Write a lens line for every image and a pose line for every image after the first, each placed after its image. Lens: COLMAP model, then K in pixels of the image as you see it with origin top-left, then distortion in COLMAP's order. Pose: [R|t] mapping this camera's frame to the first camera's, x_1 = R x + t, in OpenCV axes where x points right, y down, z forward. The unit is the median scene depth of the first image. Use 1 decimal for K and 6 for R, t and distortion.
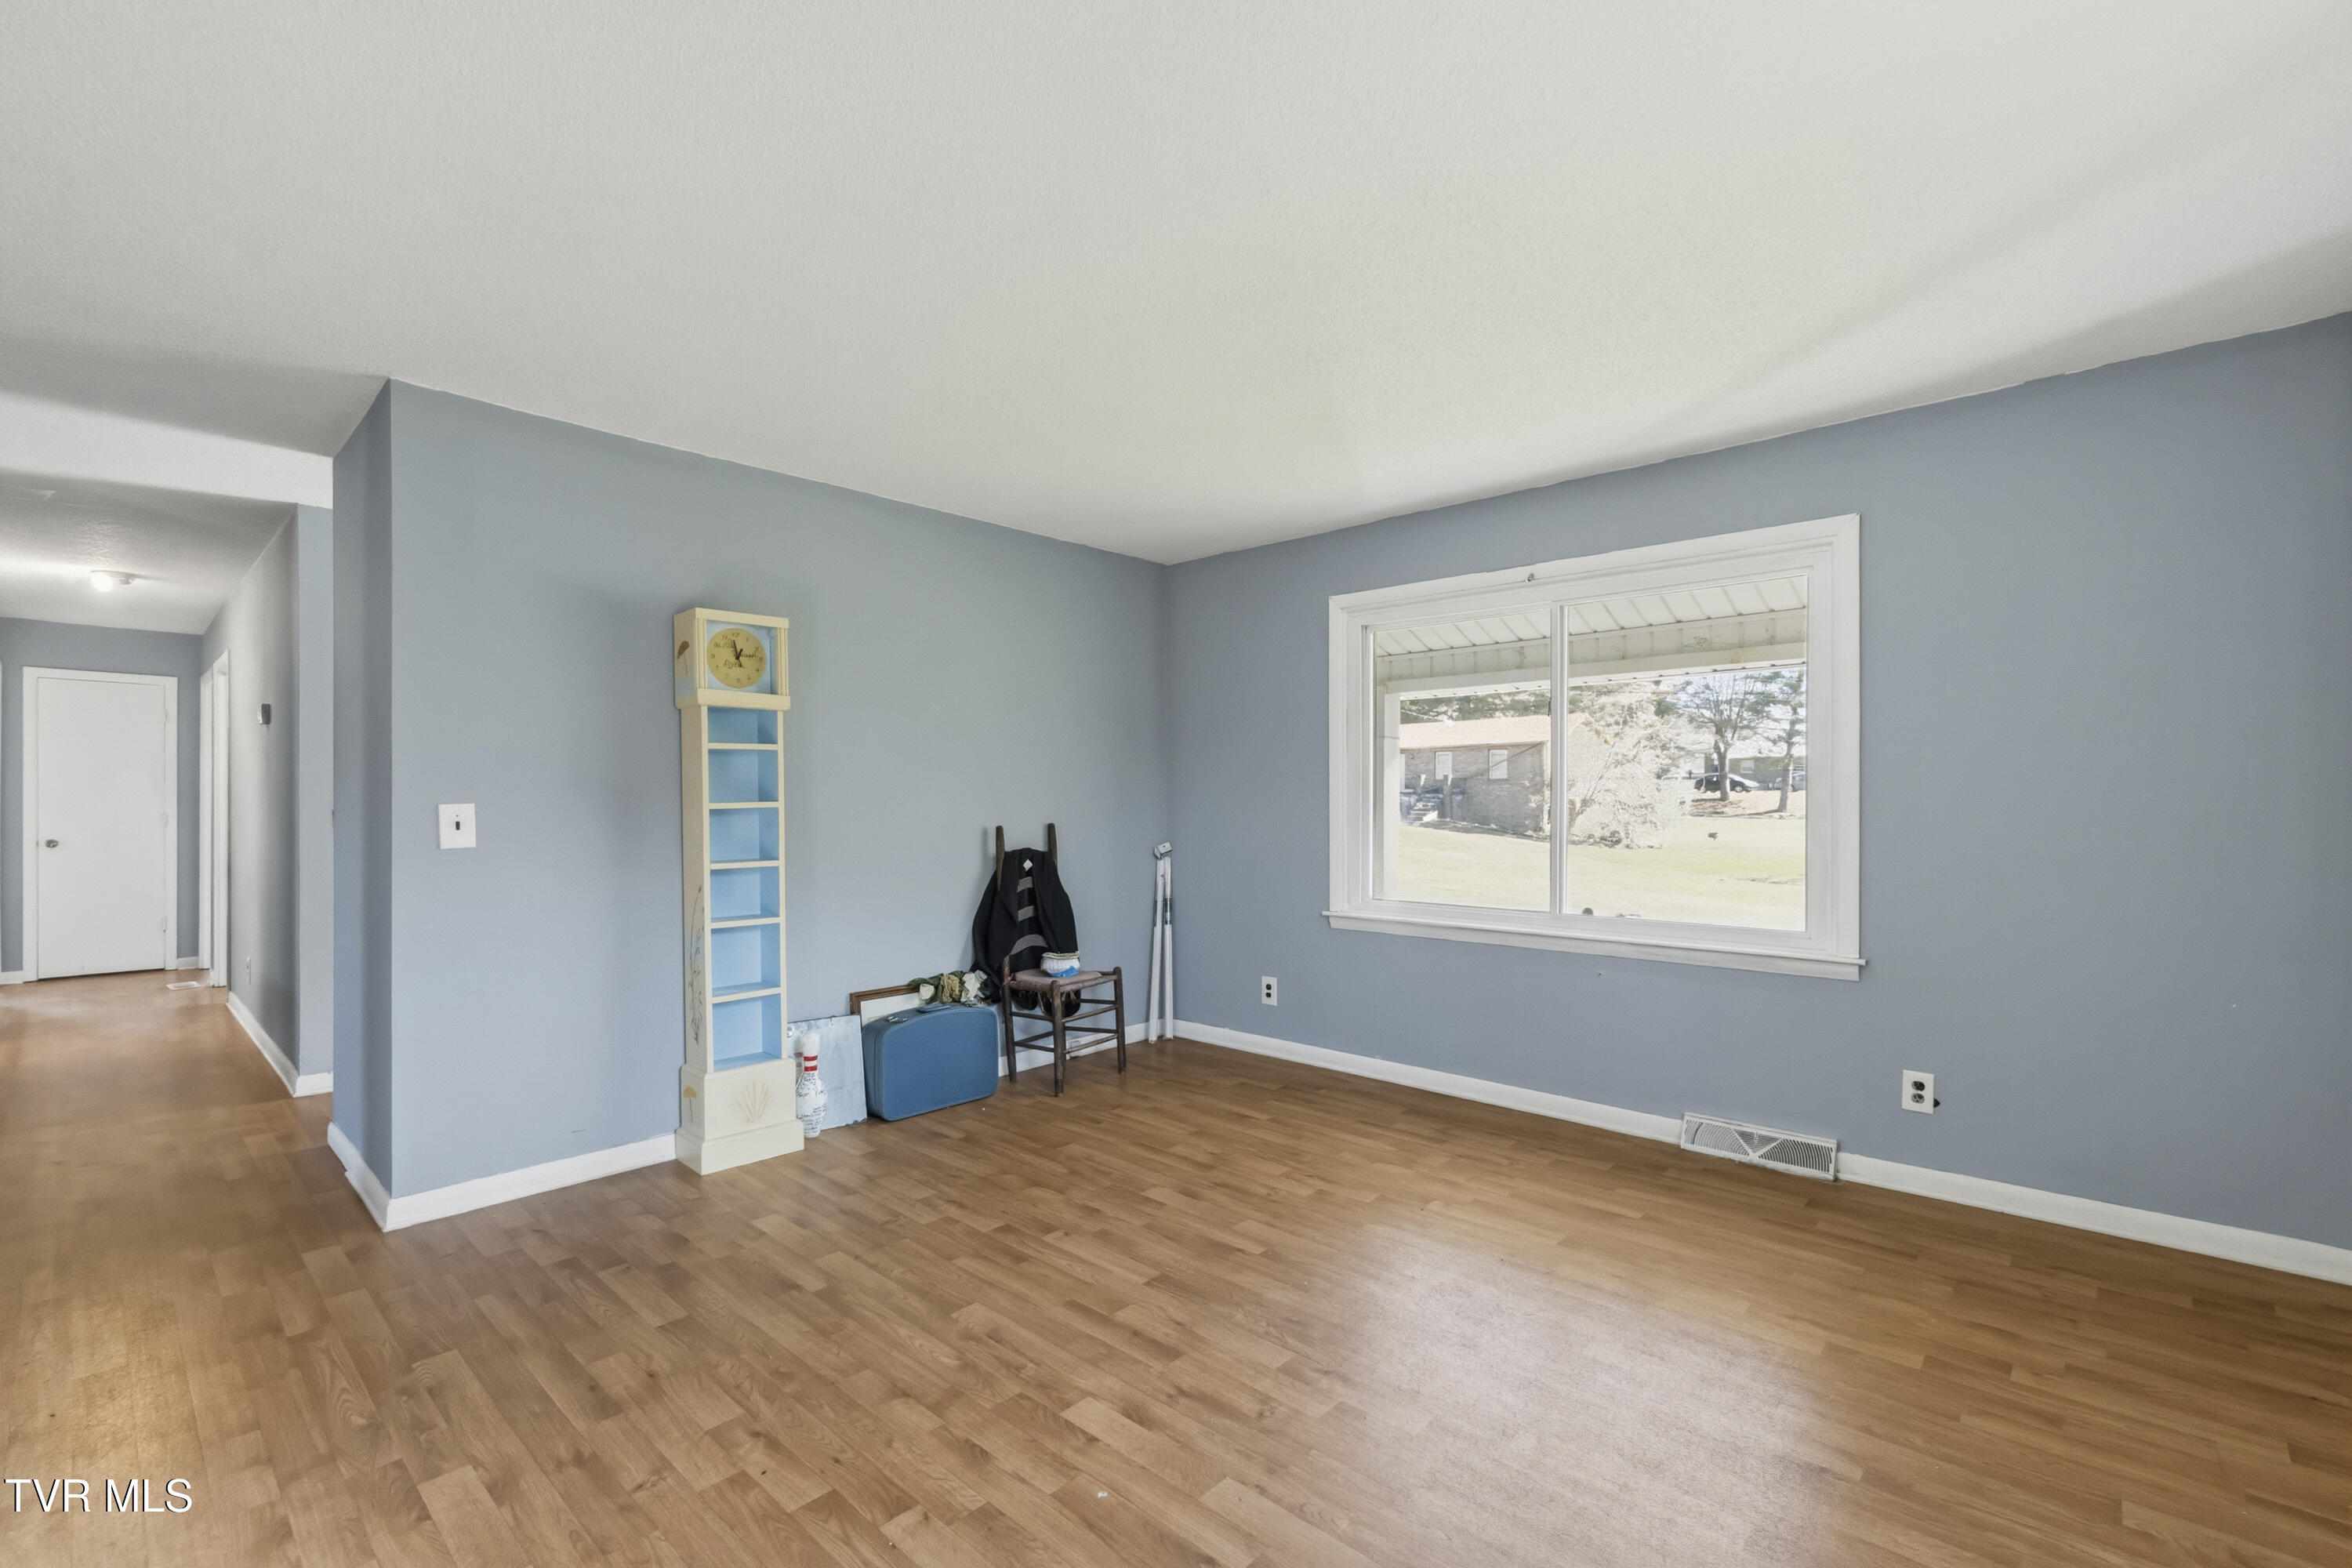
lens RADIAL K [[1022.7, 0, 1192.5], [0, 1022.7, 801.4], [0, 0, 1]] dist [-0.002650, -0.000155]
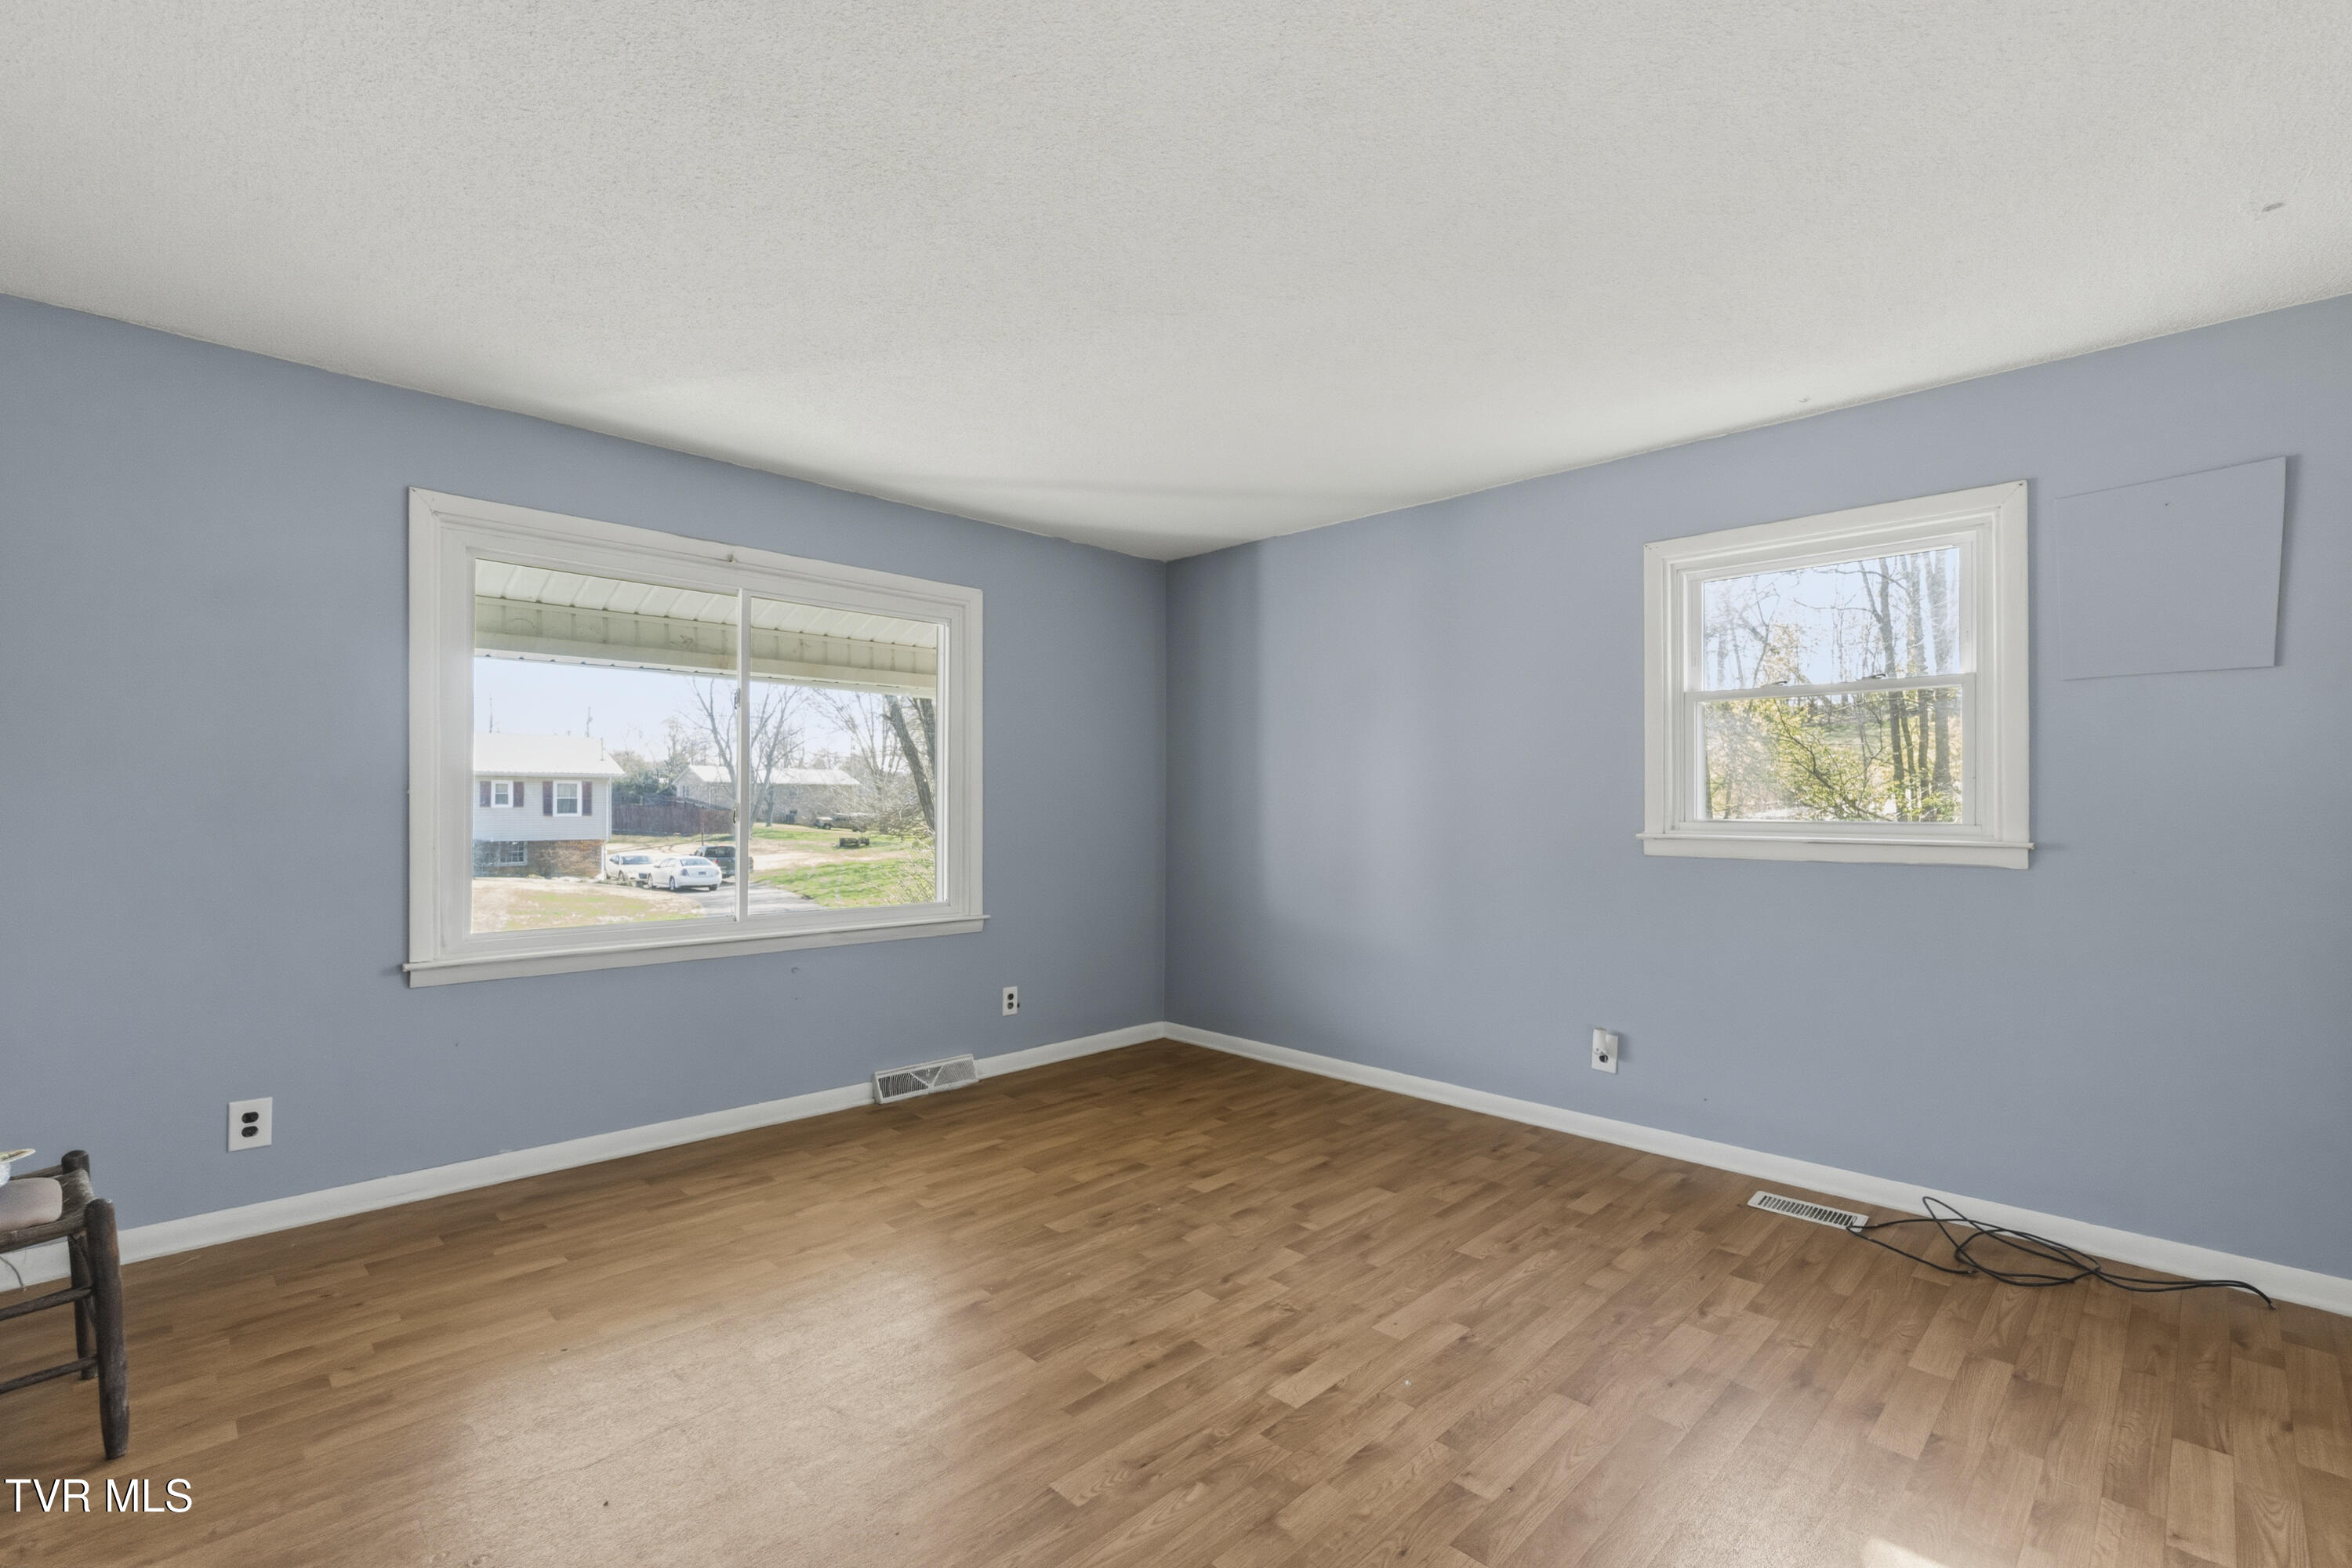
lens RADIAL K [[1022.7, 0, 1192.5], [0, 1022.7, 801.4], [0, 0, 1]] dist [-0.002650, -0.000155]
pose [[0.049680, 0.001339, 0.998764, -0.703974], [-0.003479, 0.999993, -0.001168, 0.002101], [-0.998759, -0.003417, 0.049684, 0.650826]]
